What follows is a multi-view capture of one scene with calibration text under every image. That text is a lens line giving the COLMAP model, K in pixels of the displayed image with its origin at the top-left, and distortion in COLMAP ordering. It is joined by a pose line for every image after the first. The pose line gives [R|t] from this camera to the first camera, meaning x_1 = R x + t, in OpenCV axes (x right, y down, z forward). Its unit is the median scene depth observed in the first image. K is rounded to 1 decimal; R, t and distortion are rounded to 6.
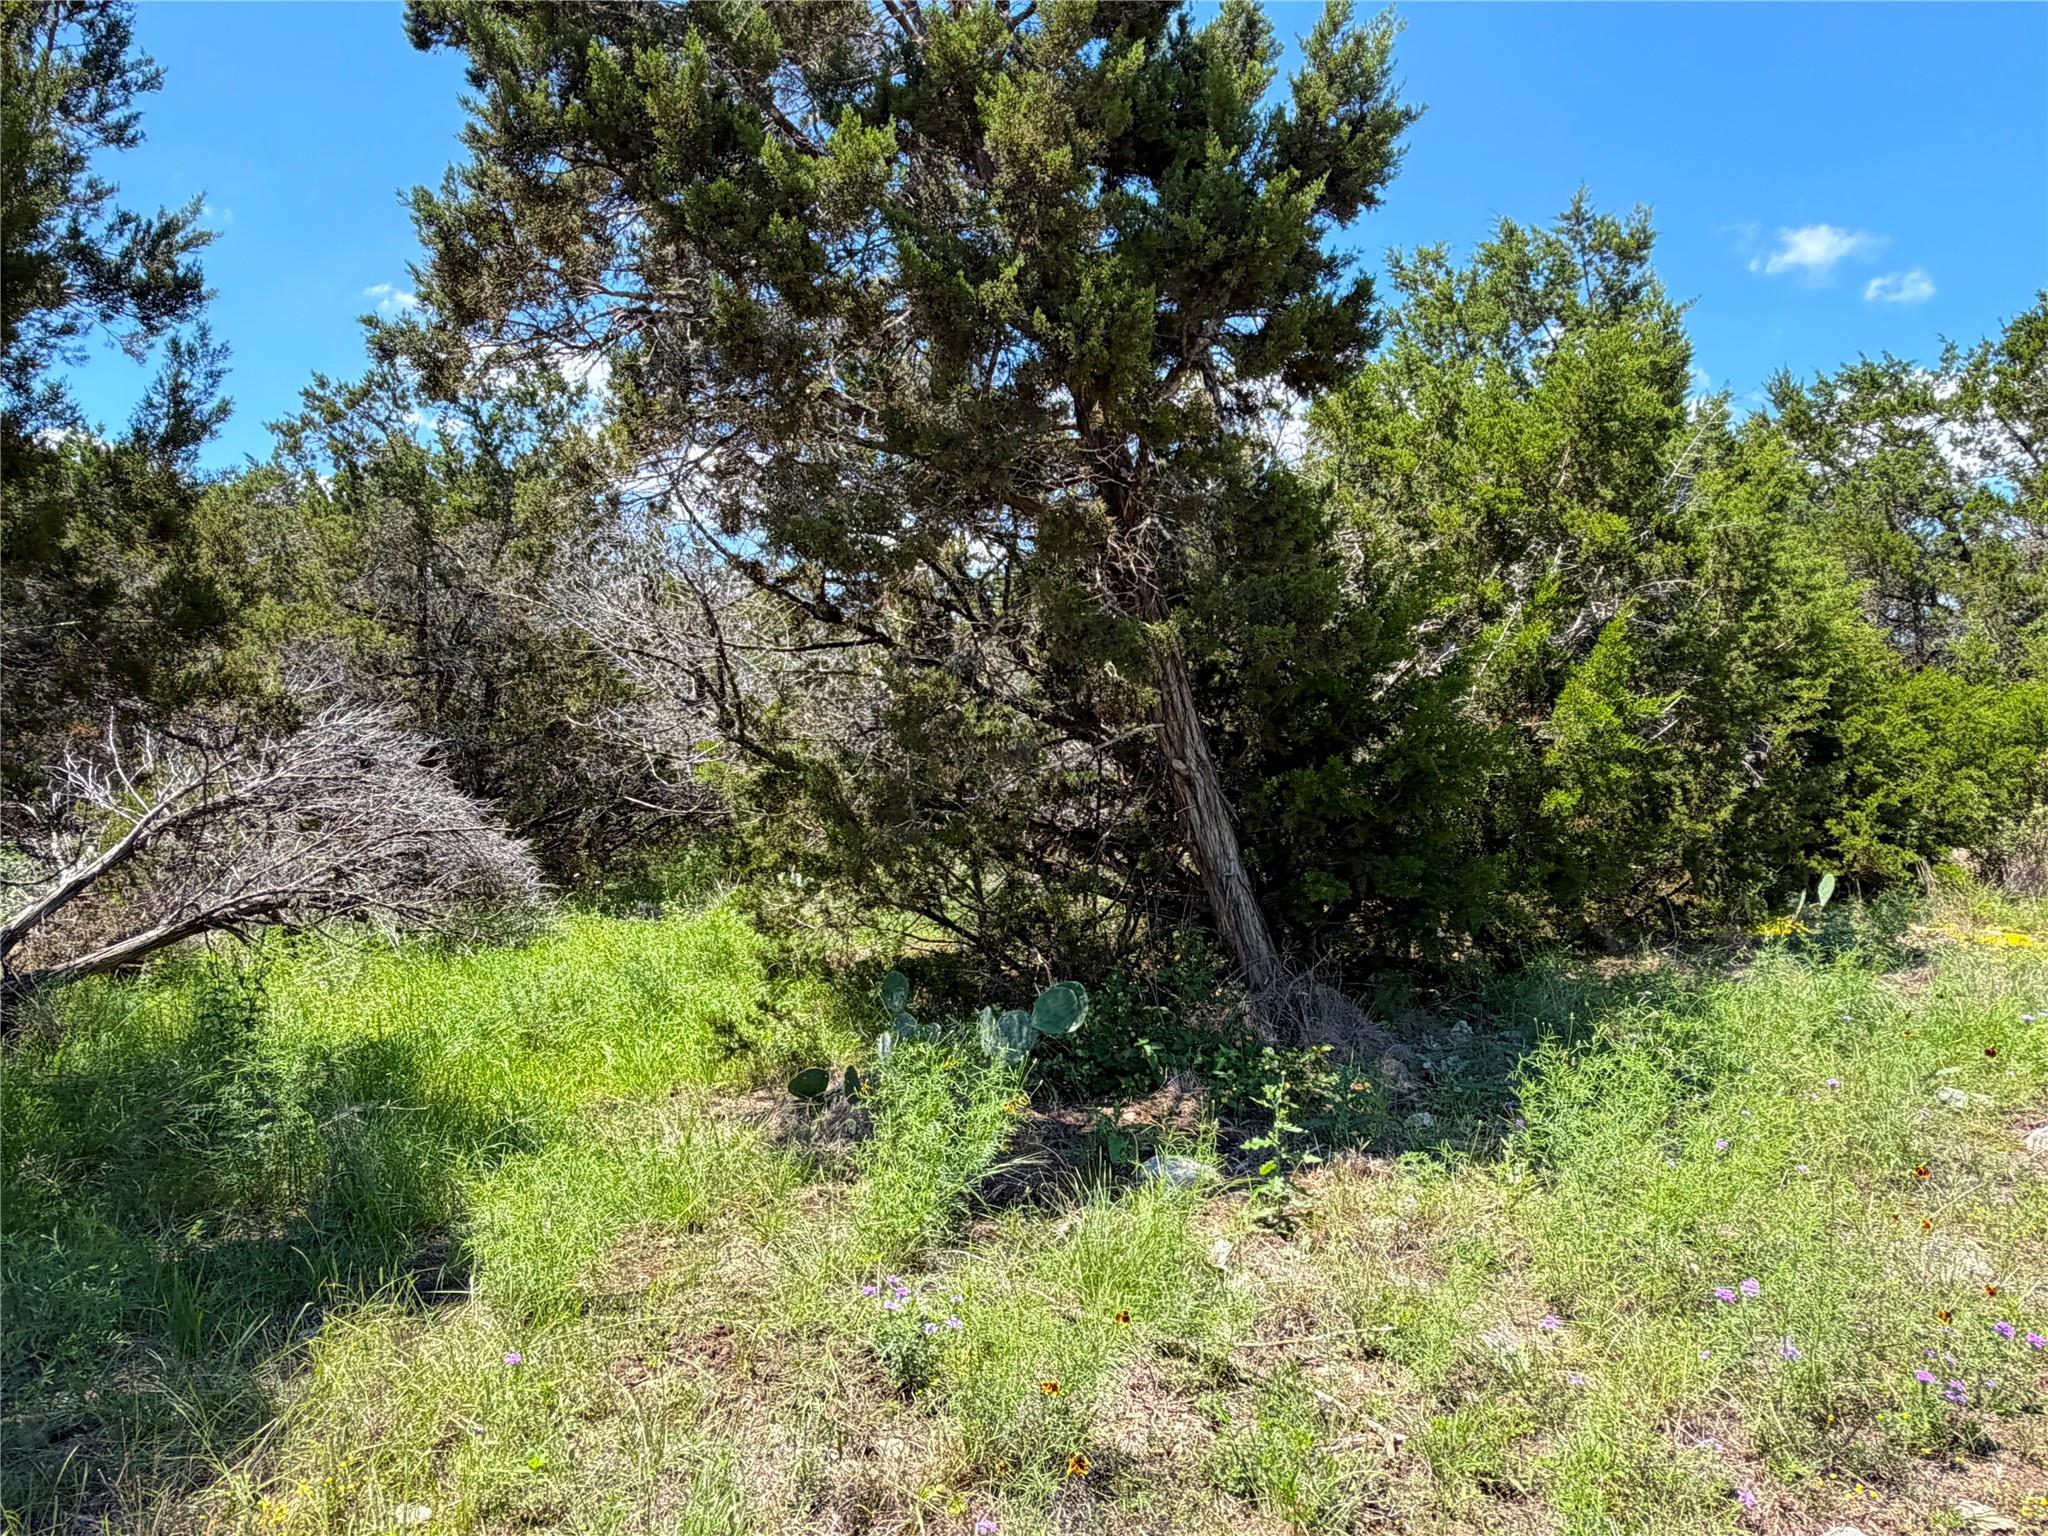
lens RADIAL K [[1340.9, 0, 1024.0], [0, 1340.9, 768.0], [0, 0, 1]] dist [-0.001032, -0.004575]
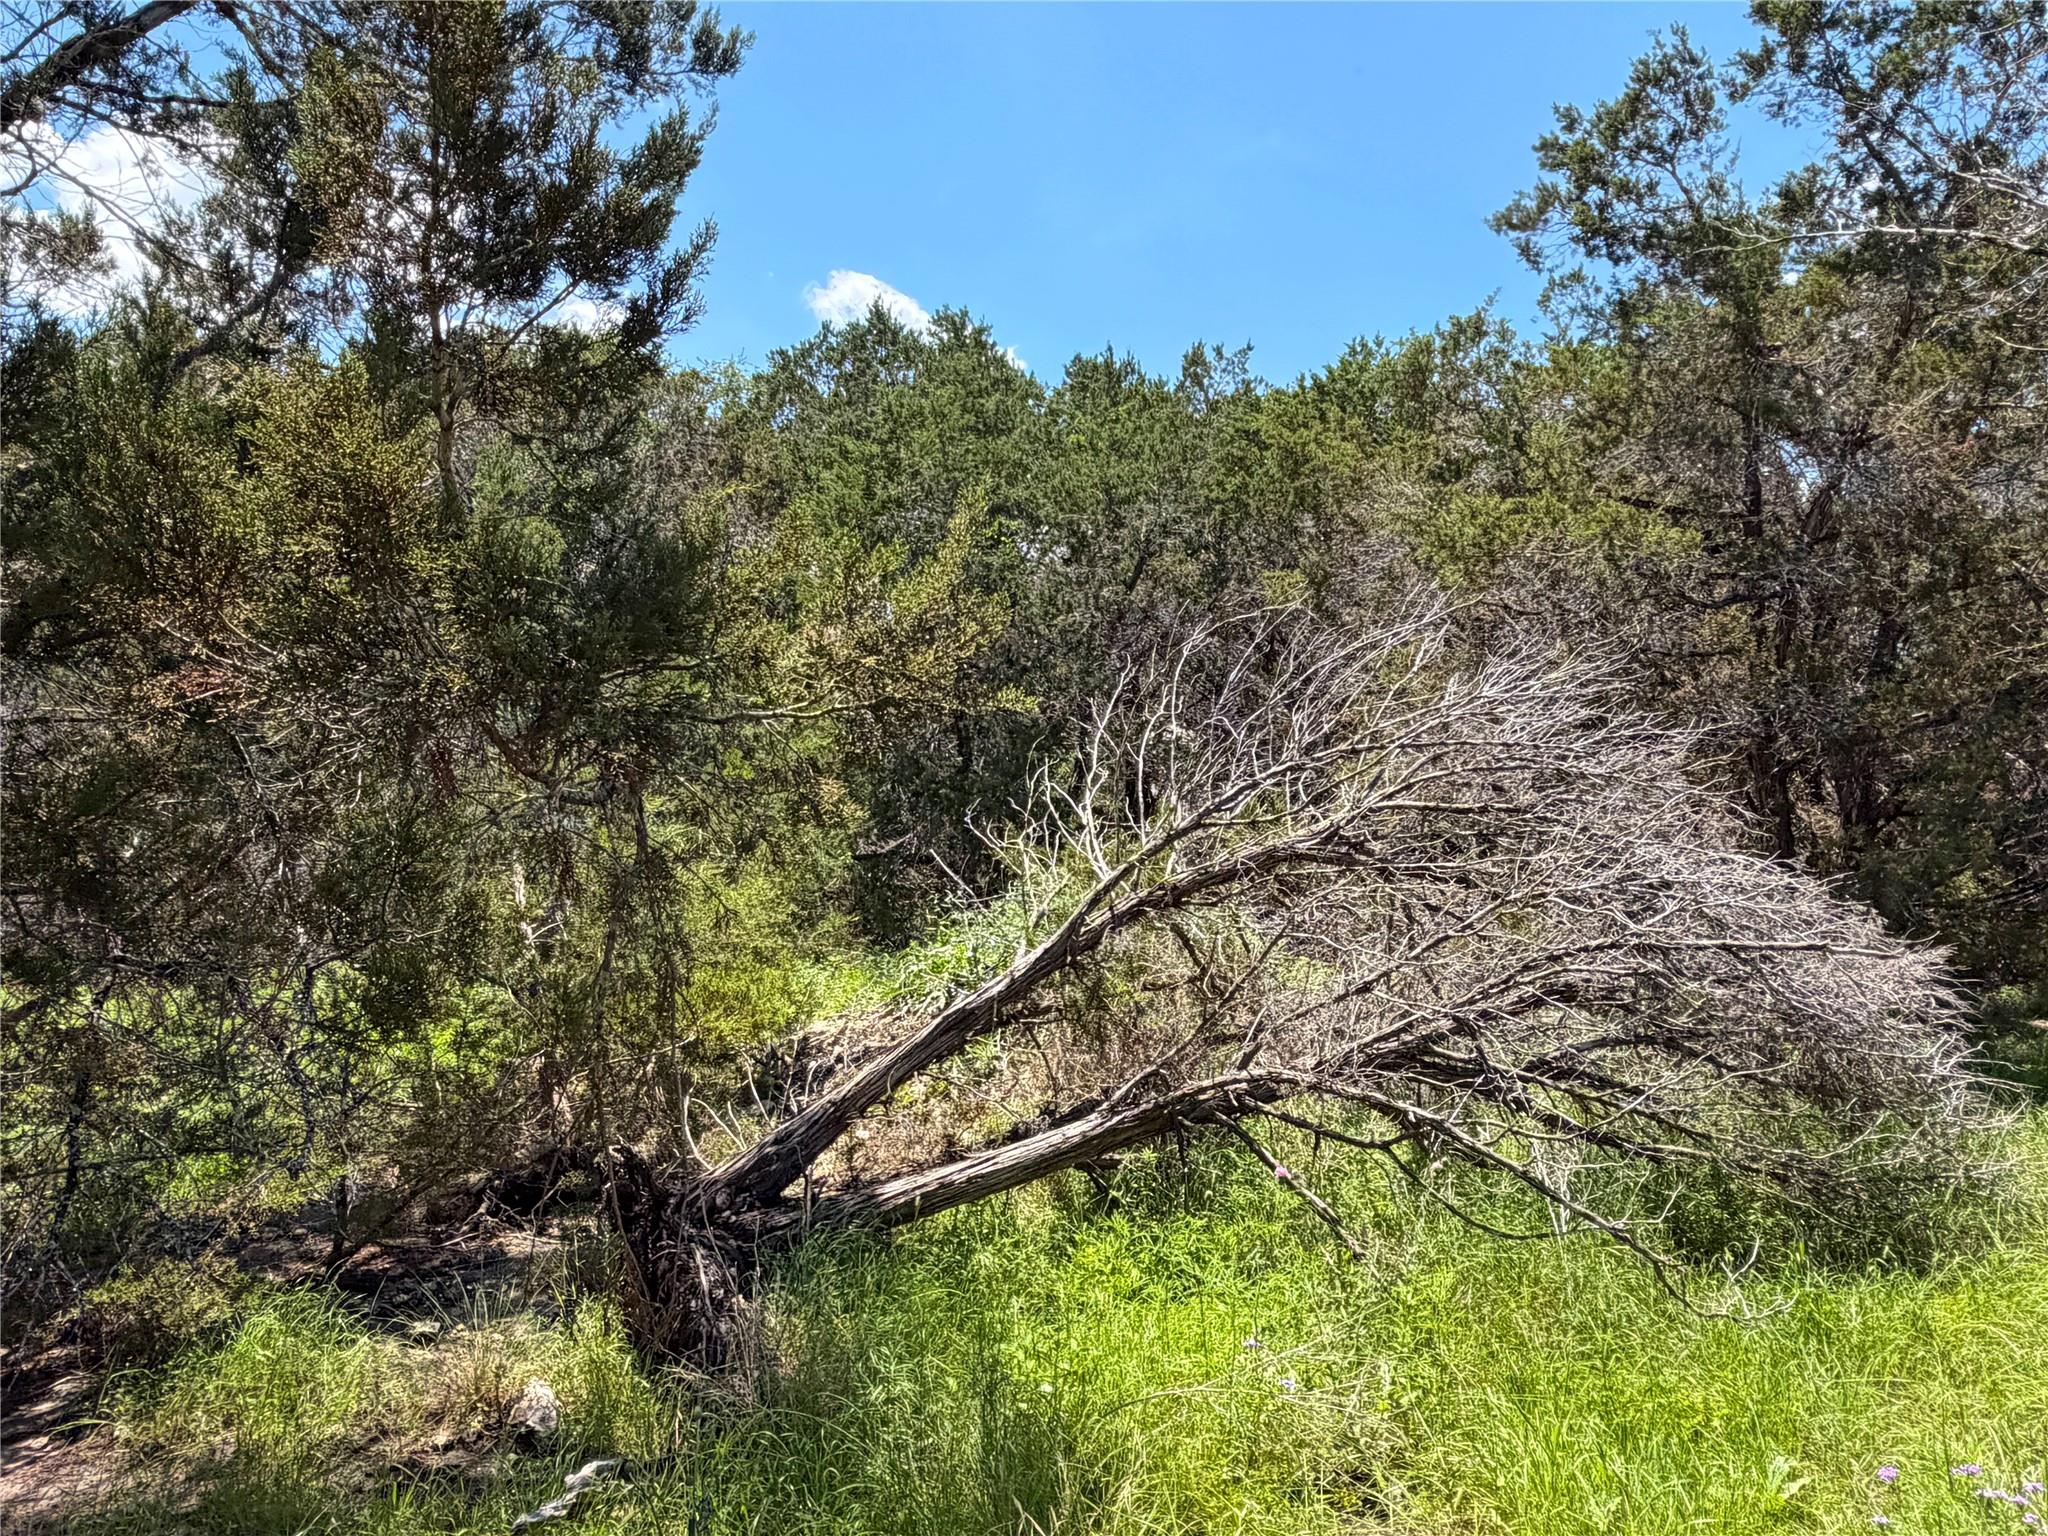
lens RADIAL K [[1407.8, 0, 1022.4], [0, 1407.8, 797.8], [0, 0, 1]] dist [-0.002967, 0.002051]
pose [[0.579443, 0.021436, -0.814731, -0.318642], [0.009180, 0.999419, 0.032824, -0.023375], [0.814961, -0.026499, 0.578909, 0.918396]]
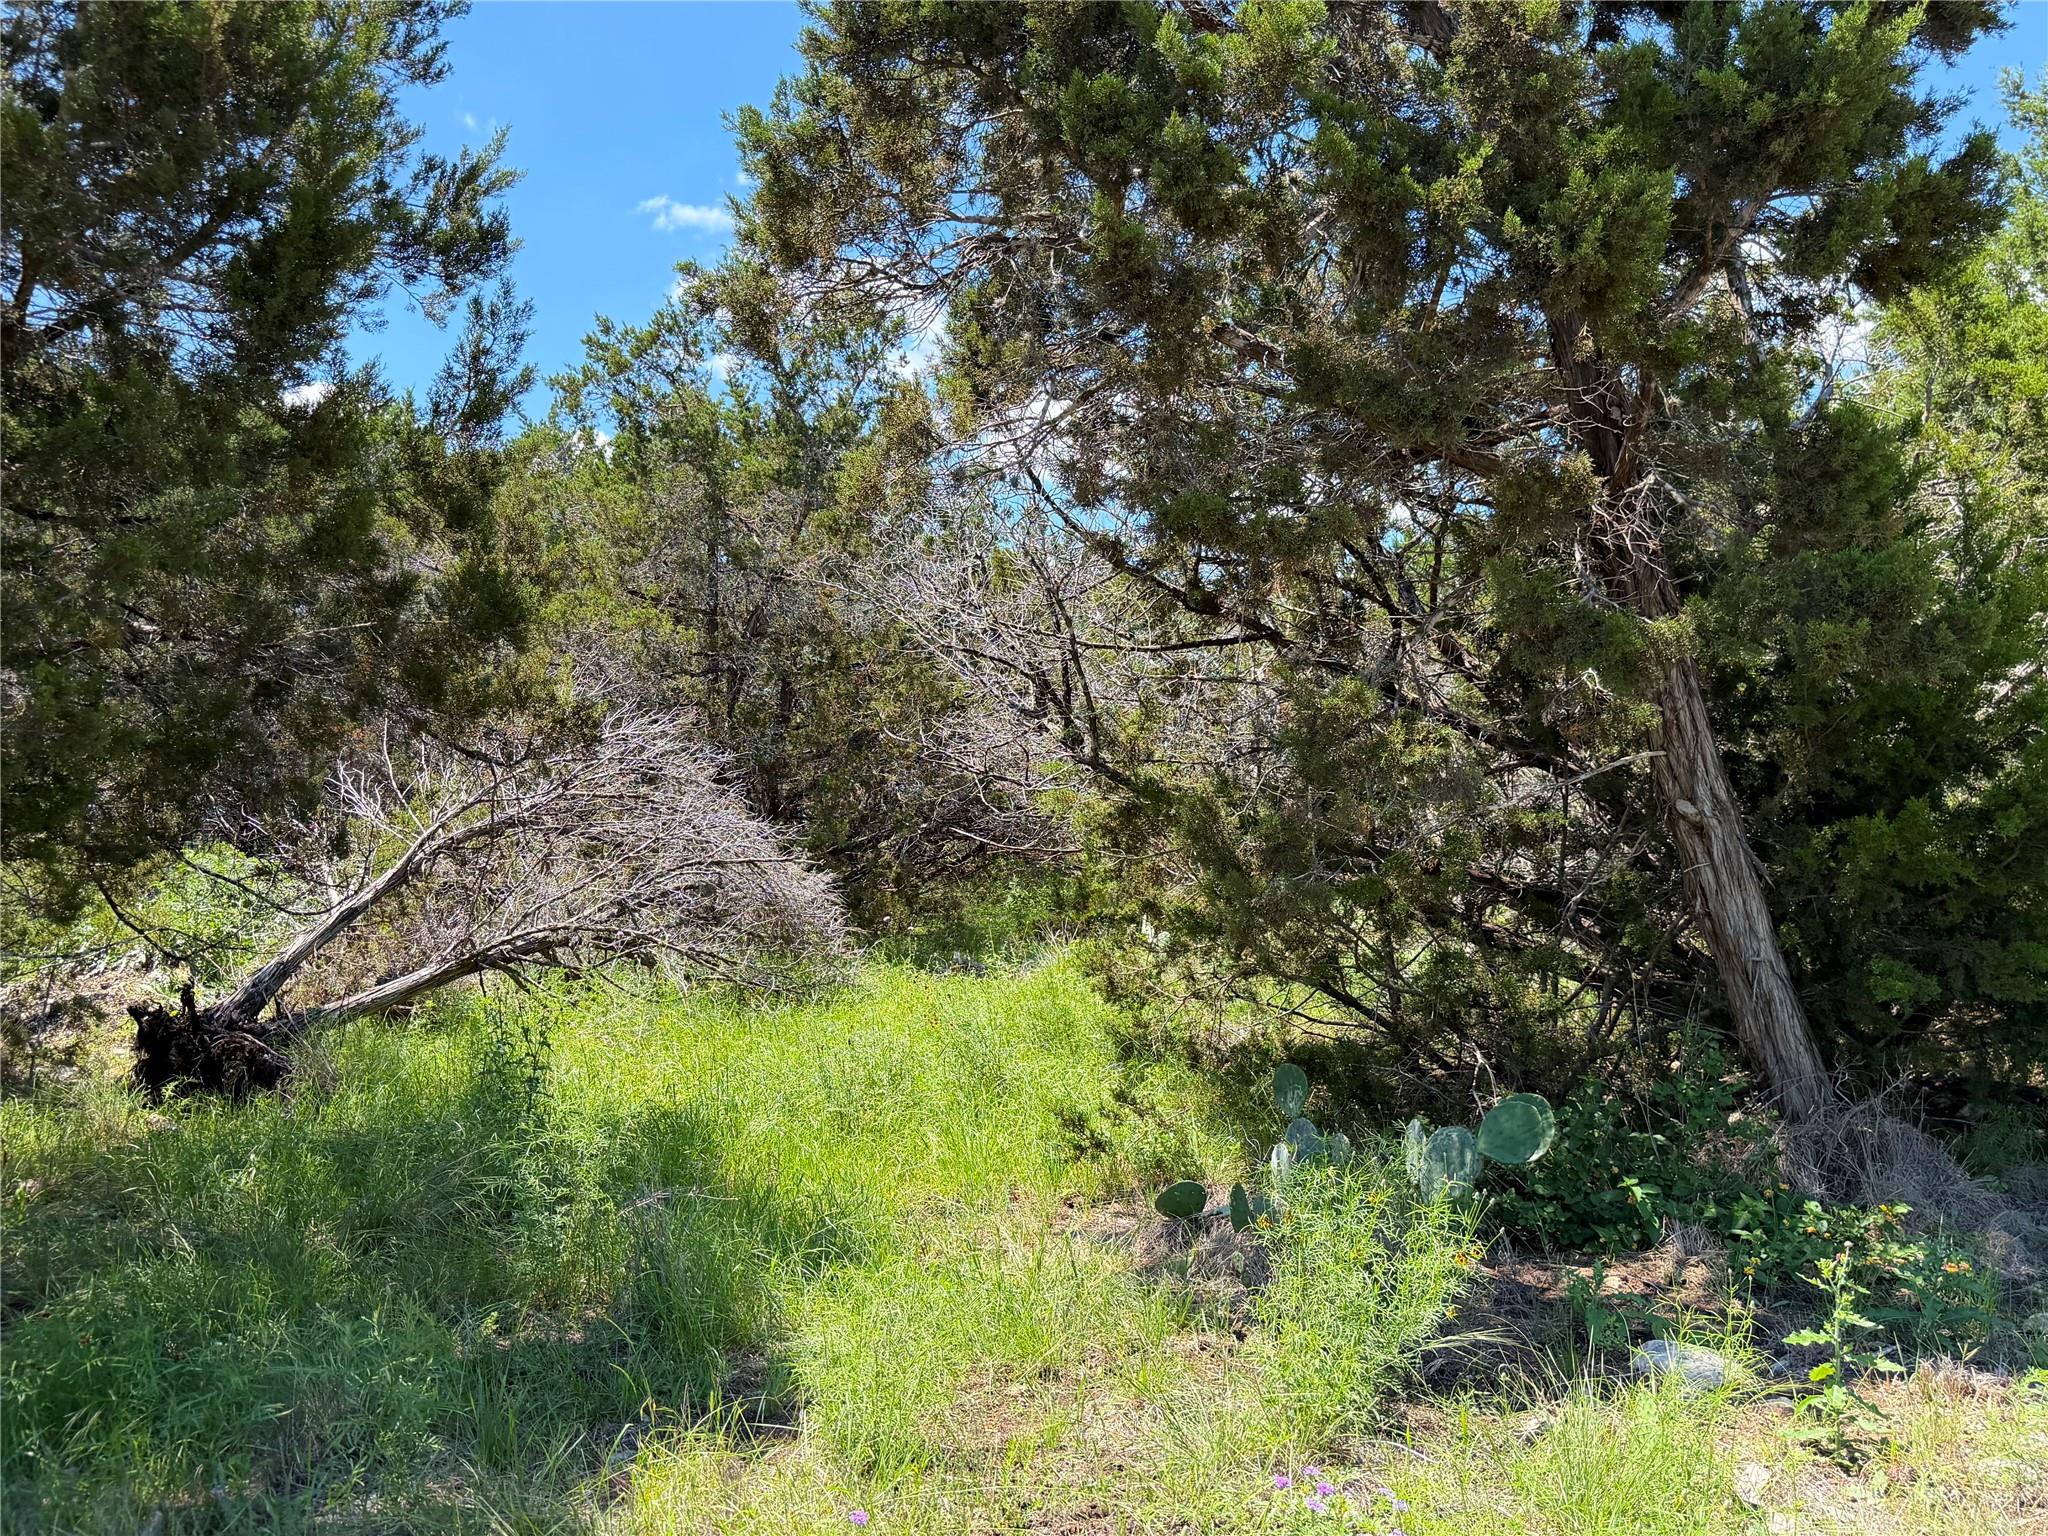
lens RADIAL K [[1713.2, 0, 1012.4], [0, 1713.2, 780.2], [0, 0, 1]] dist [0.167326, -0.340690]
pose [[0.971278, 0.017154, -0.237328, -0.015648], [-0.018094, 0.999835, -0.001786, -0.008361], [0.237258, 0.006028, 0.971428, -0.016969]]
